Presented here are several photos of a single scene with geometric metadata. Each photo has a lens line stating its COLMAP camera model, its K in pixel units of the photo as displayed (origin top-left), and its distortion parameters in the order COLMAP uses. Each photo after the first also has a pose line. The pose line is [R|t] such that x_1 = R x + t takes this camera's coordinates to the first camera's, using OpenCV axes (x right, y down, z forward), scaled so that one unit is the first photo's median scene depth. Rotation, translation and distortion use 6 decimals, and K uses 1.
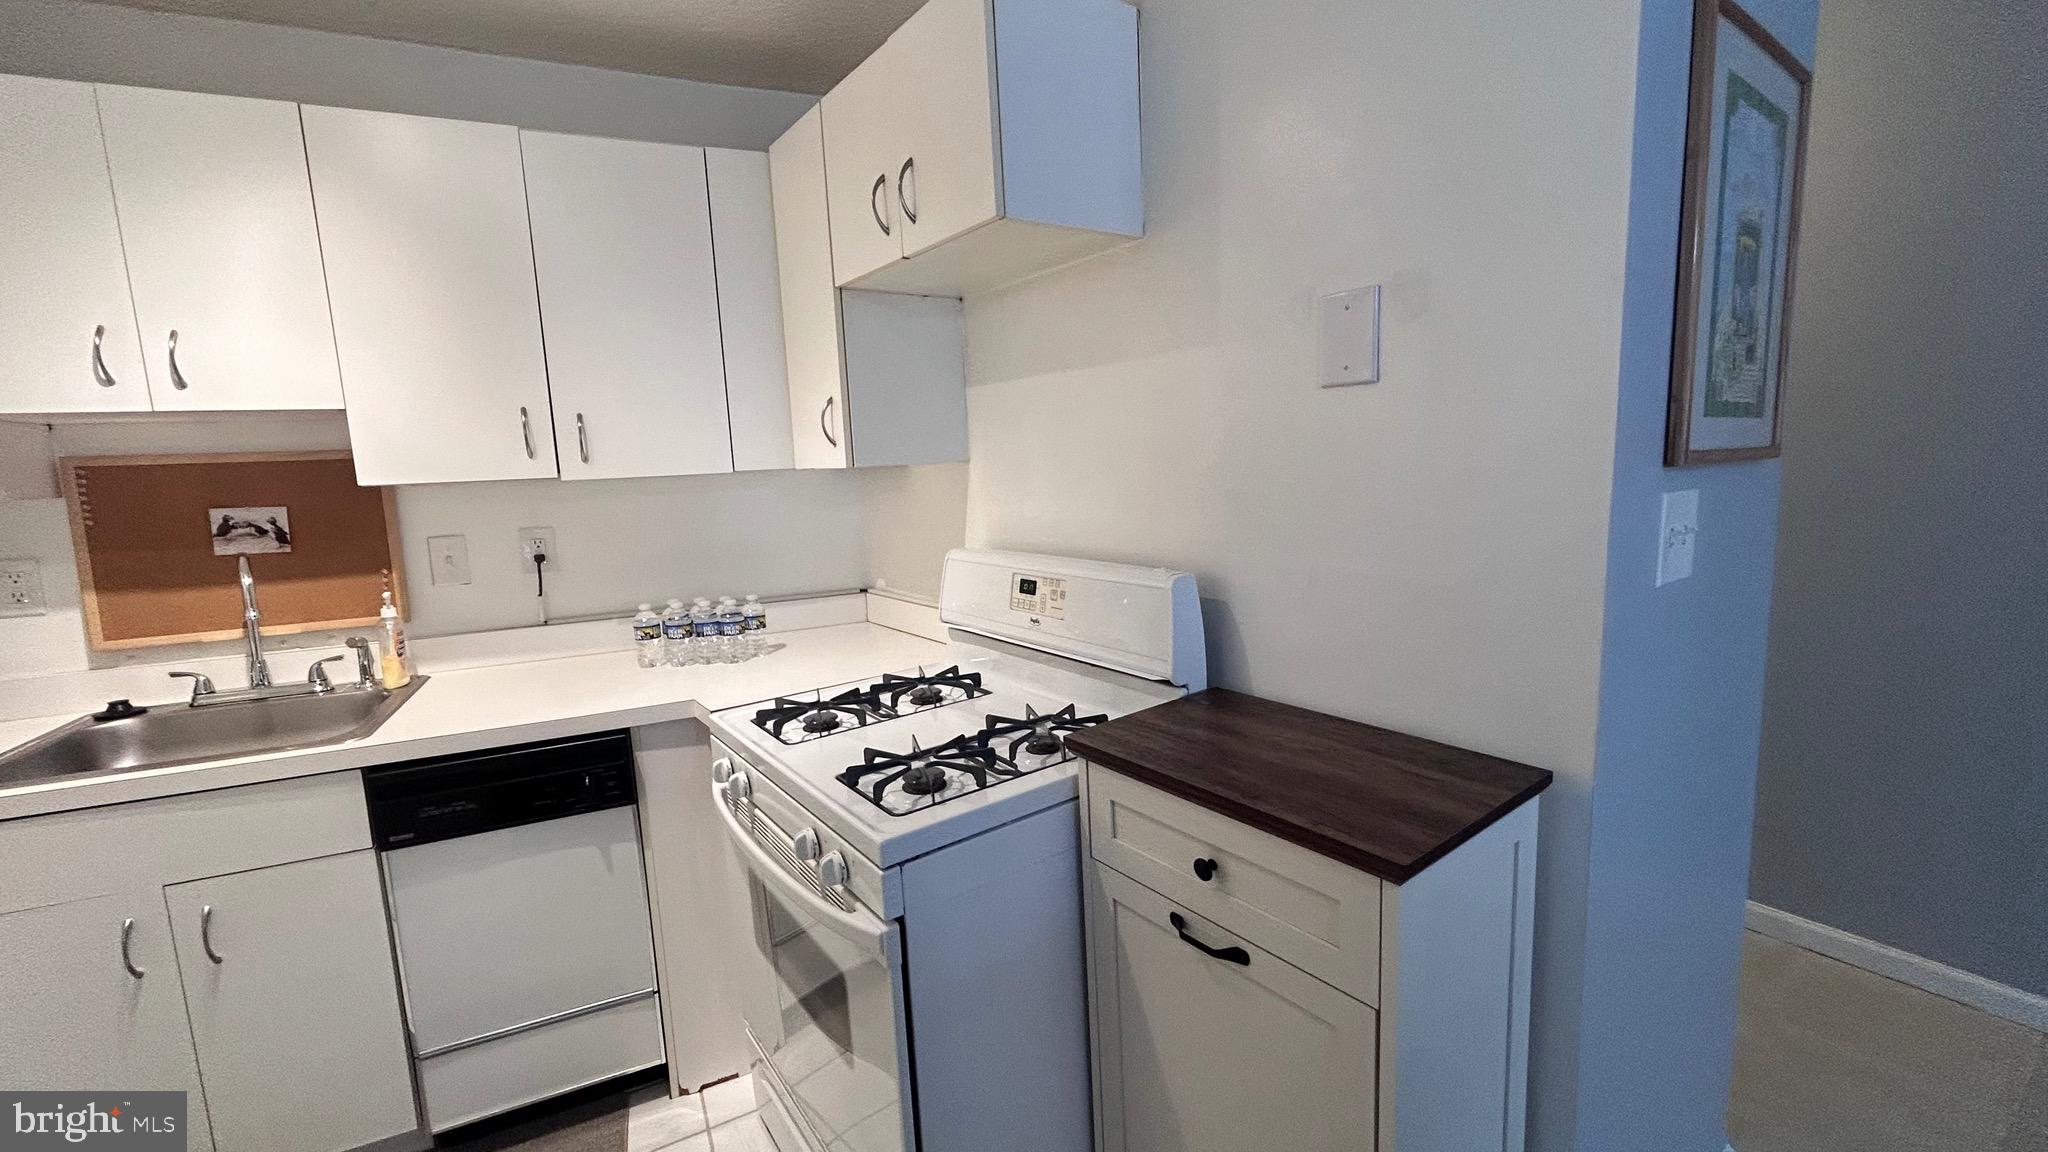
lens RADIAL K [[833.4, 0, 1024.0], [0, 833.4, 576.0], [0, 0, 1]] dist [-0.000926, -0.000144]
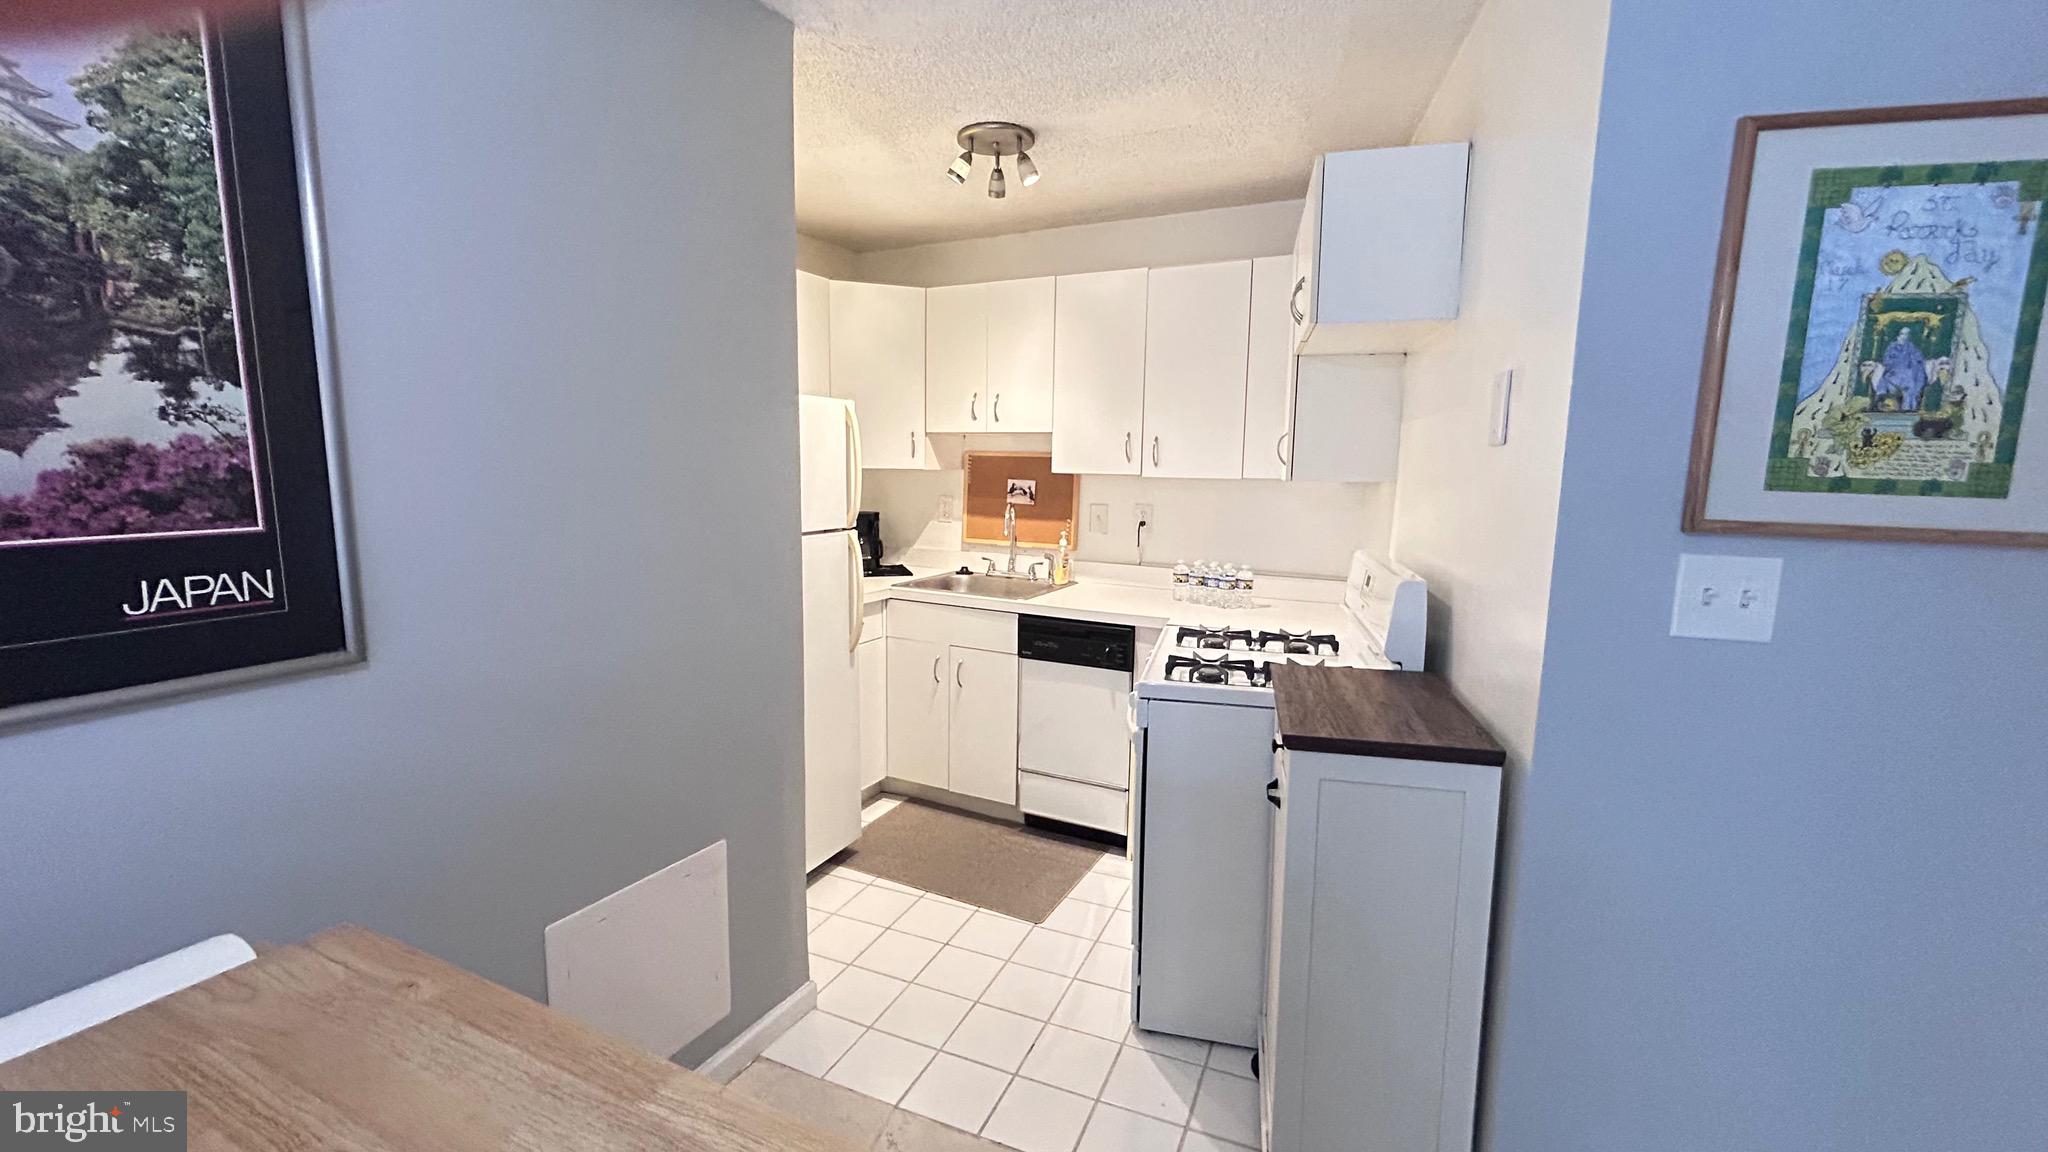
lens RADIAL K [[833.4, 0, 1024.0], [0, 833.4, 576.0], [0, 0, 1]] dist [-0.000926, -0.000144]
pose [[0.629675, 0.156900, -0.760849, 0.595638], [-0.154001, 0.985166, 0.075708, -0.009576], [0.761441, 0.069500, 0.644497, -0.237631]]
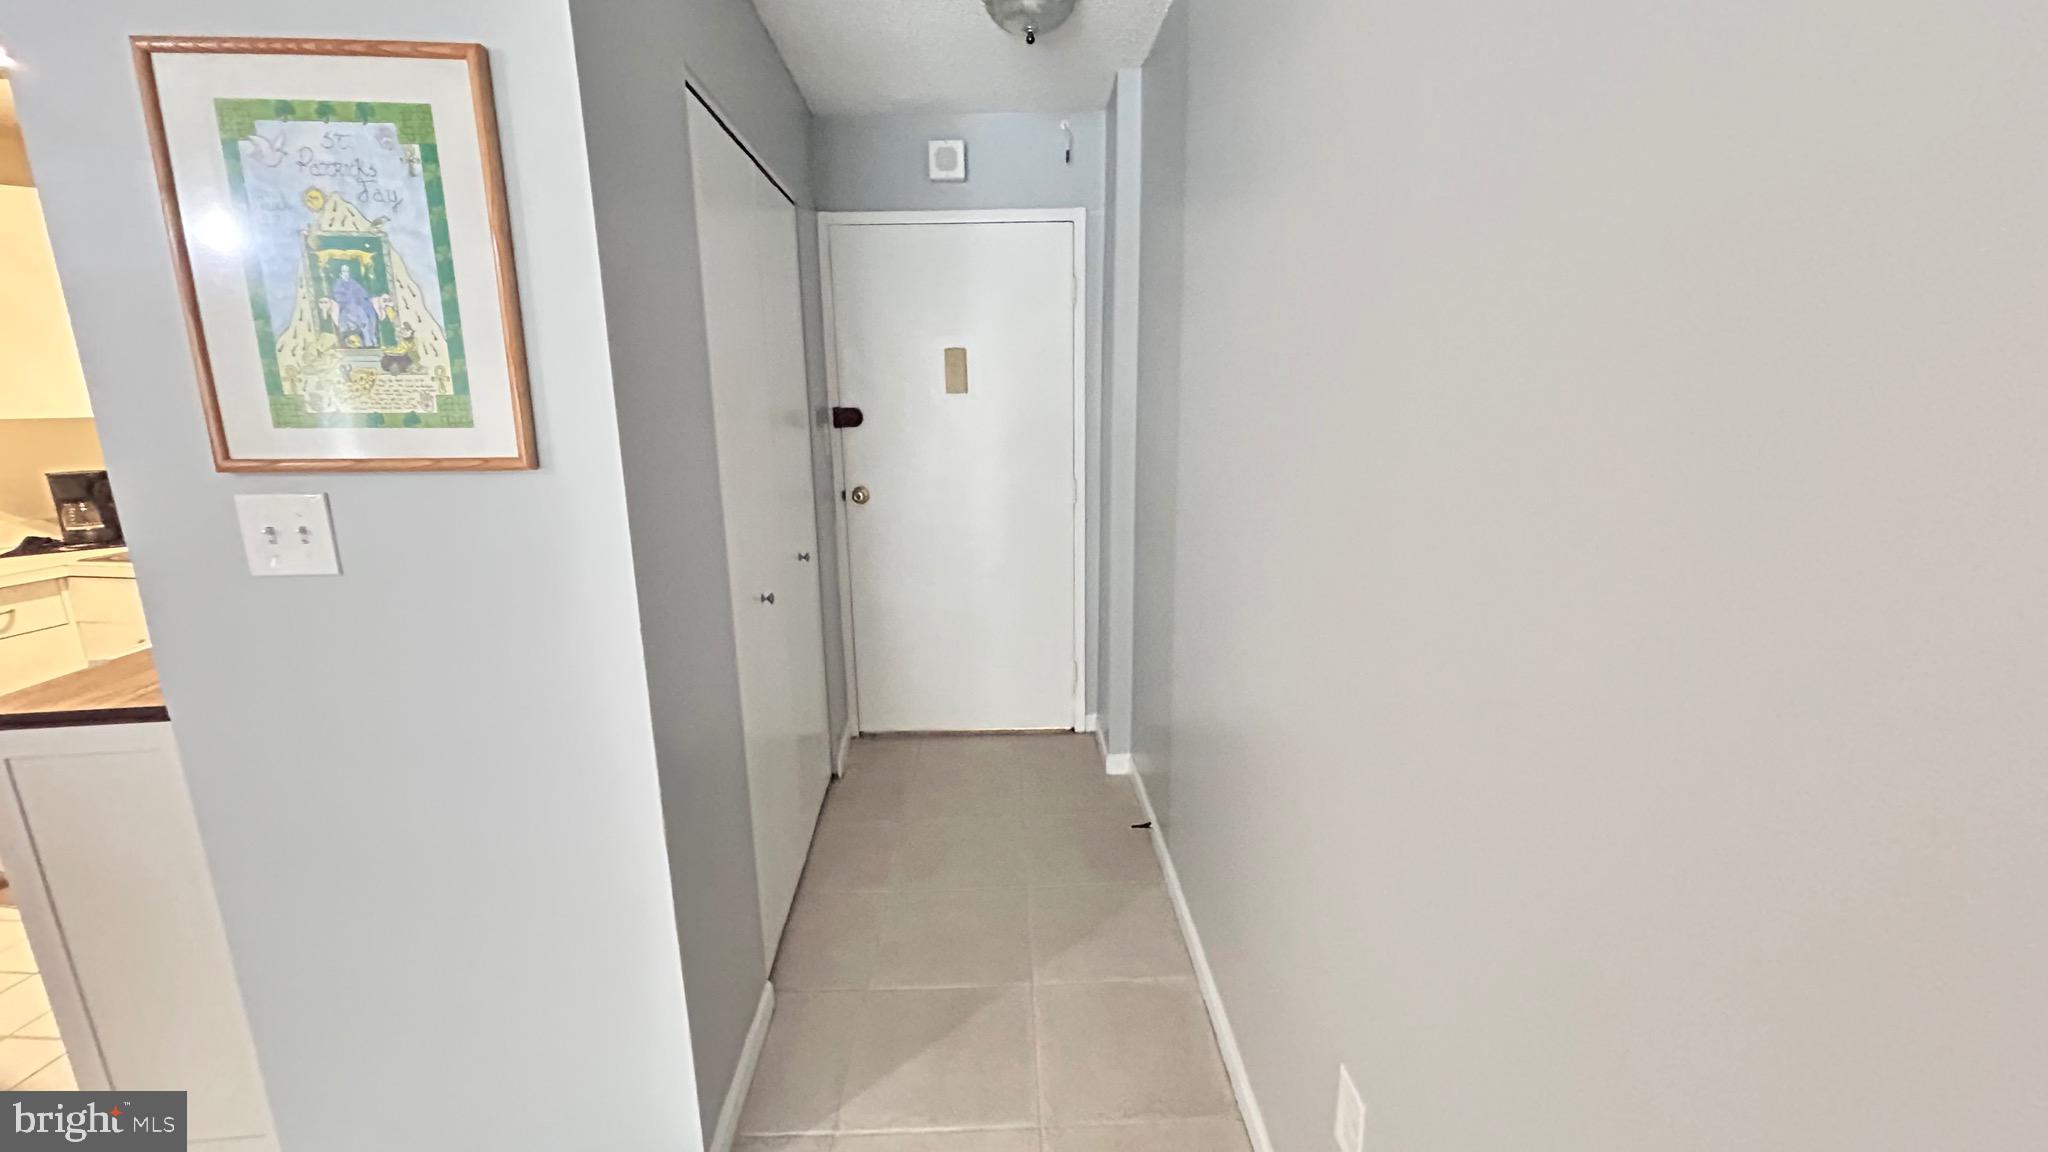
lens RADIAL K [[822.5, 0, 1024.0], [0, 822.5, 576.0], [0, 0, 1]] dist [0.000924, 0.000013]
pose [[0.848324, 0.146496, -0.508808, 1.269836], [-0.096959, 0.987694, 0.122720, -0.130321], [0.520524, -0.054773, 0.852088, 0.332248]]
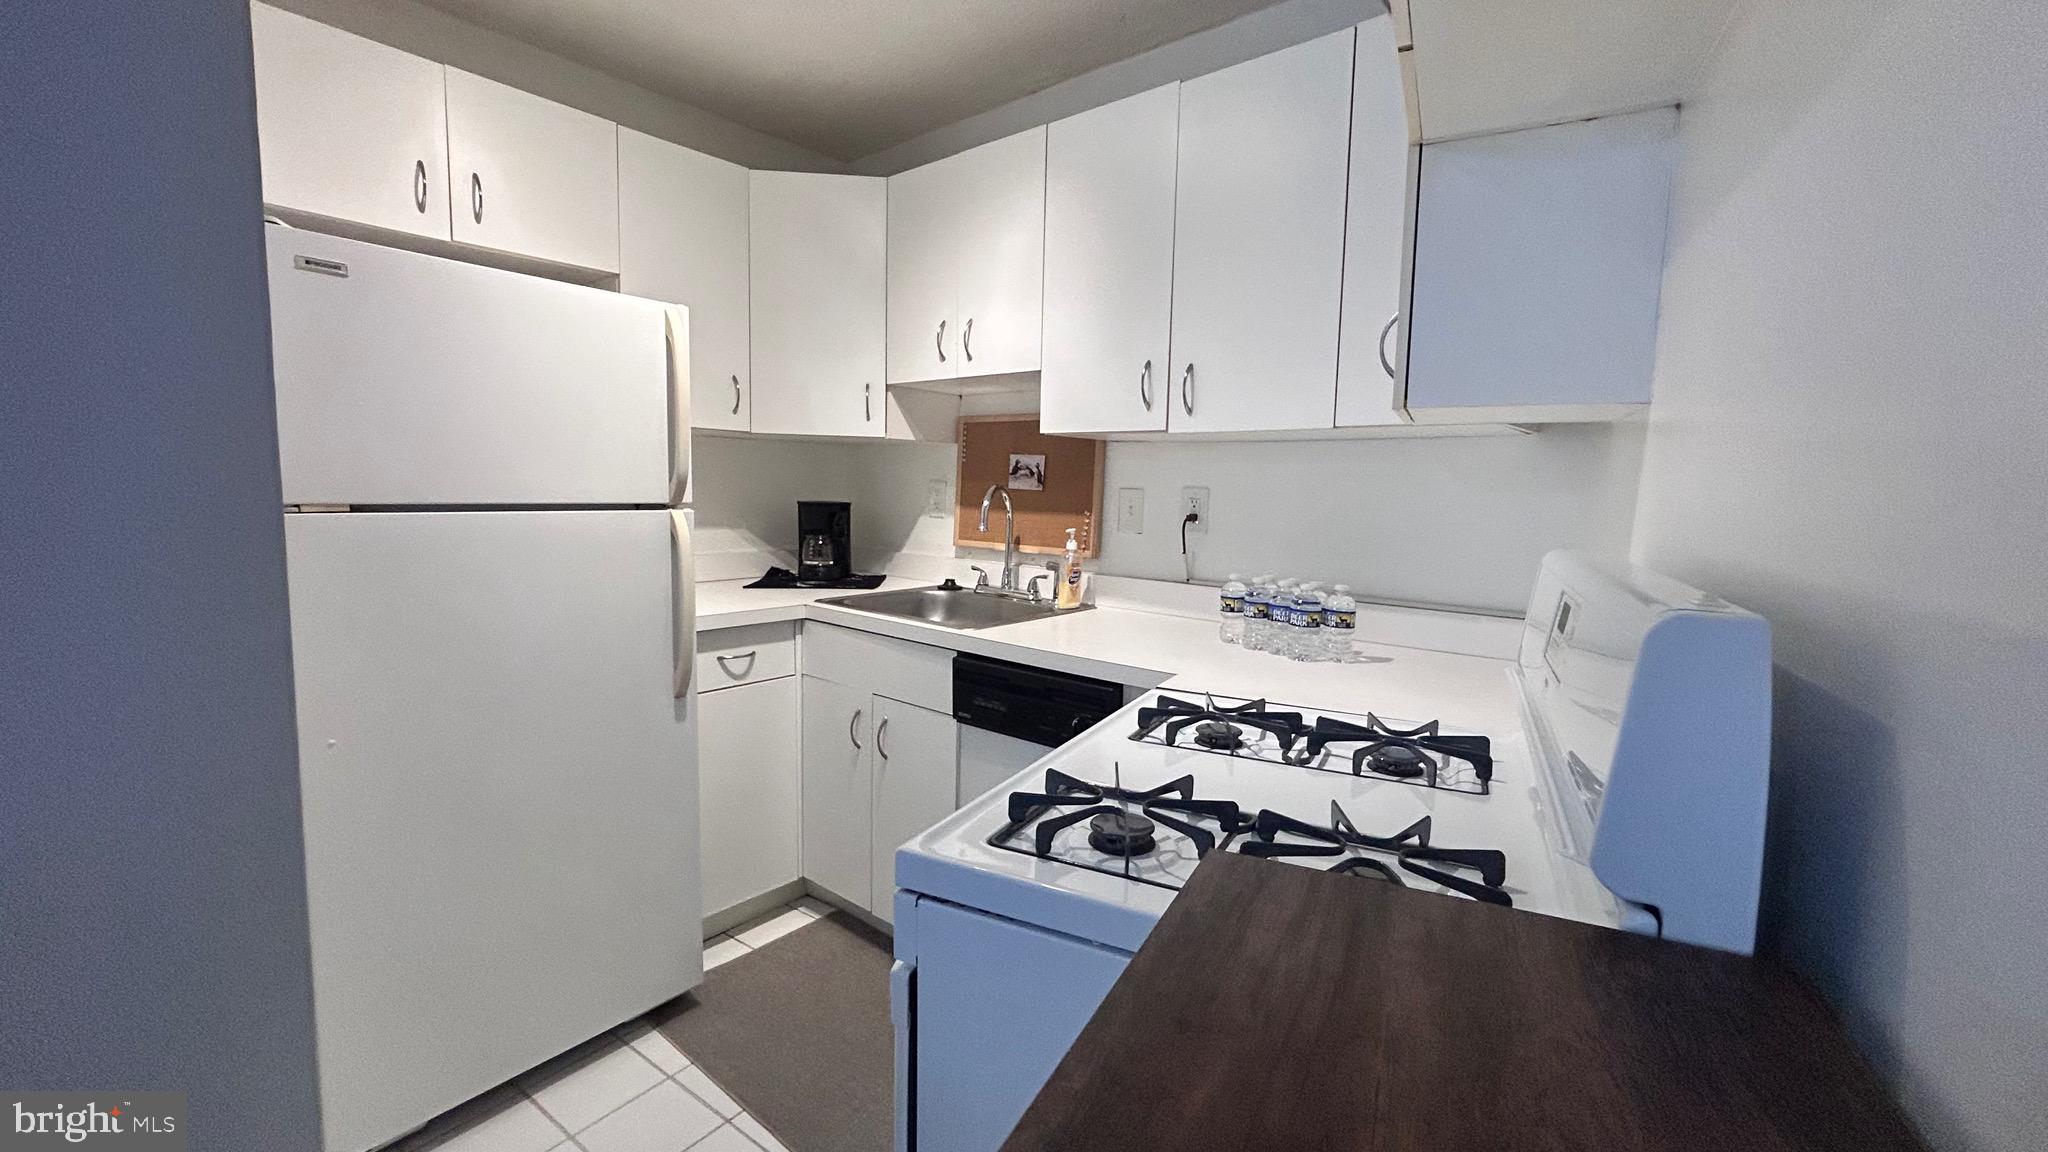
lens RADIAL K [[833.4, 0, 1024.0], [0, 833.4, 576.0], [0, 0, 1]] dist [-0.000926, -0.000144]
pose [[0.436800, 0.147963, -0.887306, 0.280478], [-0.169764, 0.982214, 0.080219, 0.002592], [0.883394, 0.115593, 0.454150, 0.419096]]
